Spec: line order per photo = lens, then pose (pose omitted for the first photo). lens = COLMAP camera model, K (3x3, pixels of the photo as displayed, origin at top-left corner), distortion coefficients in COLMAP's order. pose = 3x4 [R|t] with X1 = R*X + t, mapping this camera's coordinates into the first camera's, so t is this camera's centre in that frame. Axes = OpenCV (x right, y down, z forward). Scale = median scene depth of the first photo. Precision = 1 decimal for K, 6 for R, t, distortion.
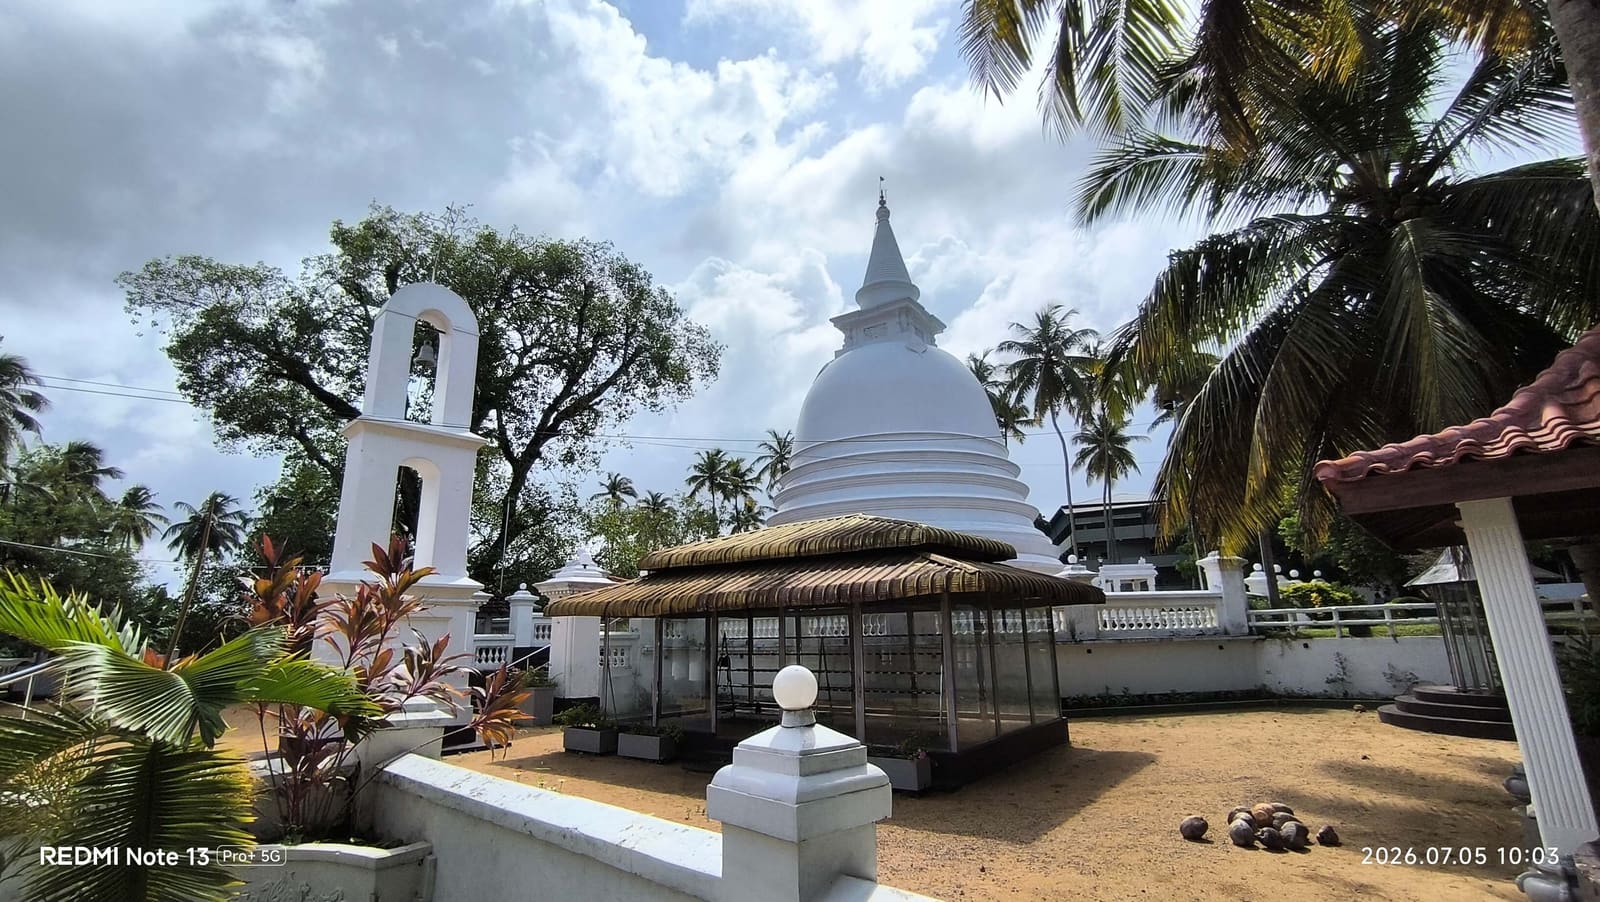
lens RADIAL K [[738.1, 0, 800.0], [0, 738.1, 451.0], [0, 0, 1]] dist [-0.033875, 0.020277]
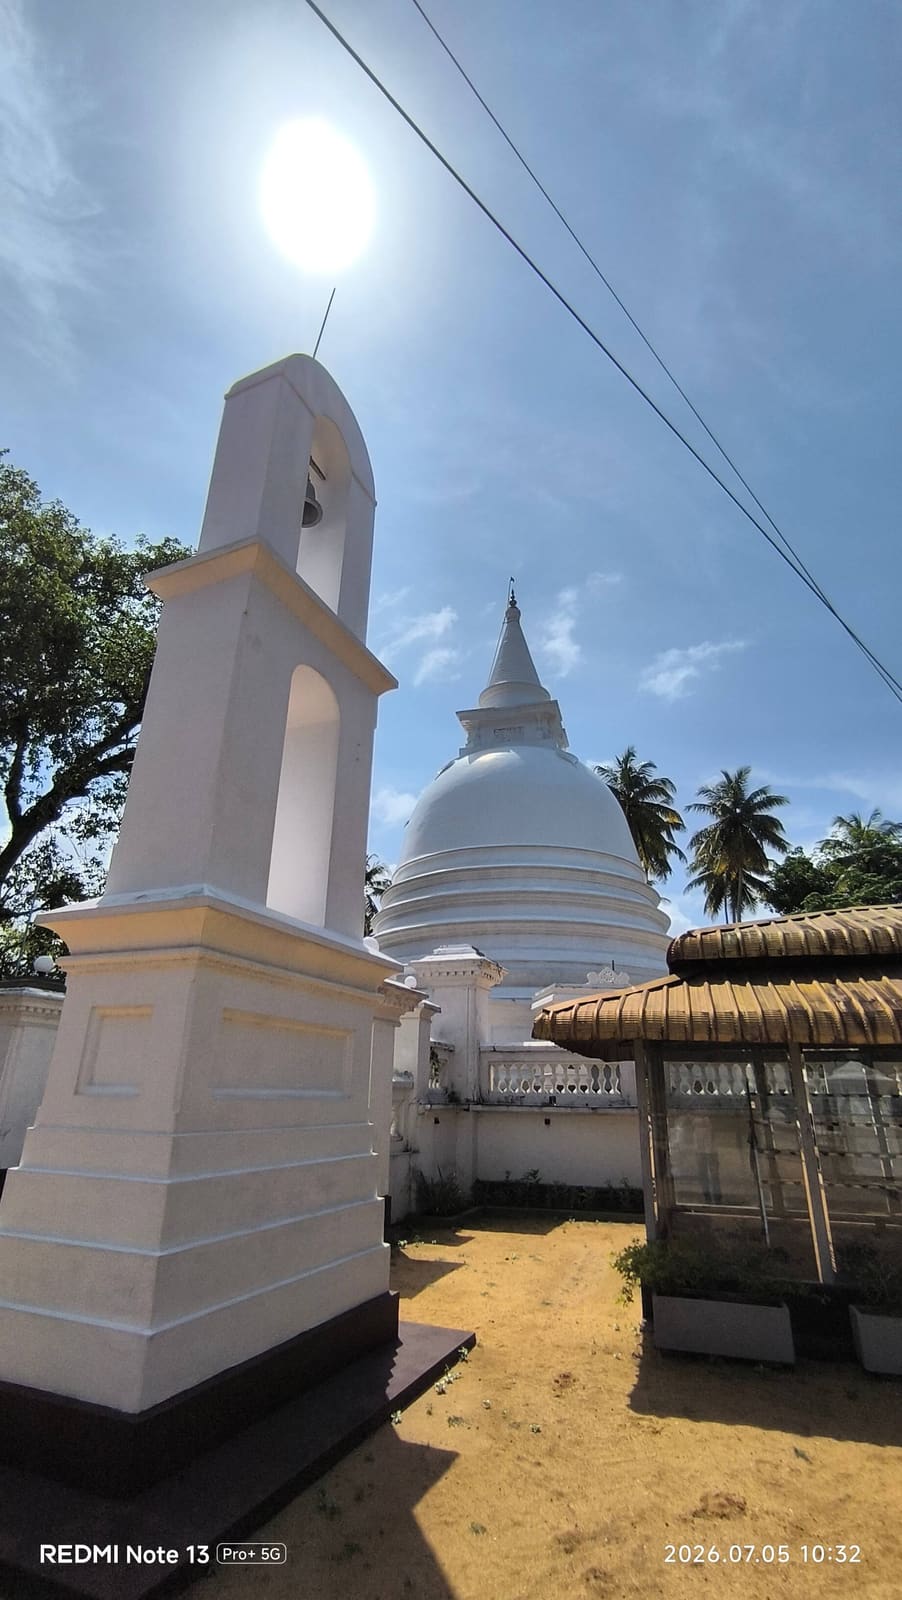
lens RADIAL K [[738.1, 0, 456.4], [0, 738.1, 804.2], [0, 0, 1]] dist [-0.033875, 0.020277]
pose [[0.942238, 0.155343, 0.296744, -0.193046], [-0.115067, 0.982152, -0.148784, 0.054090], [-0.314560, 0.106045, 0.943296, 0.190207]]
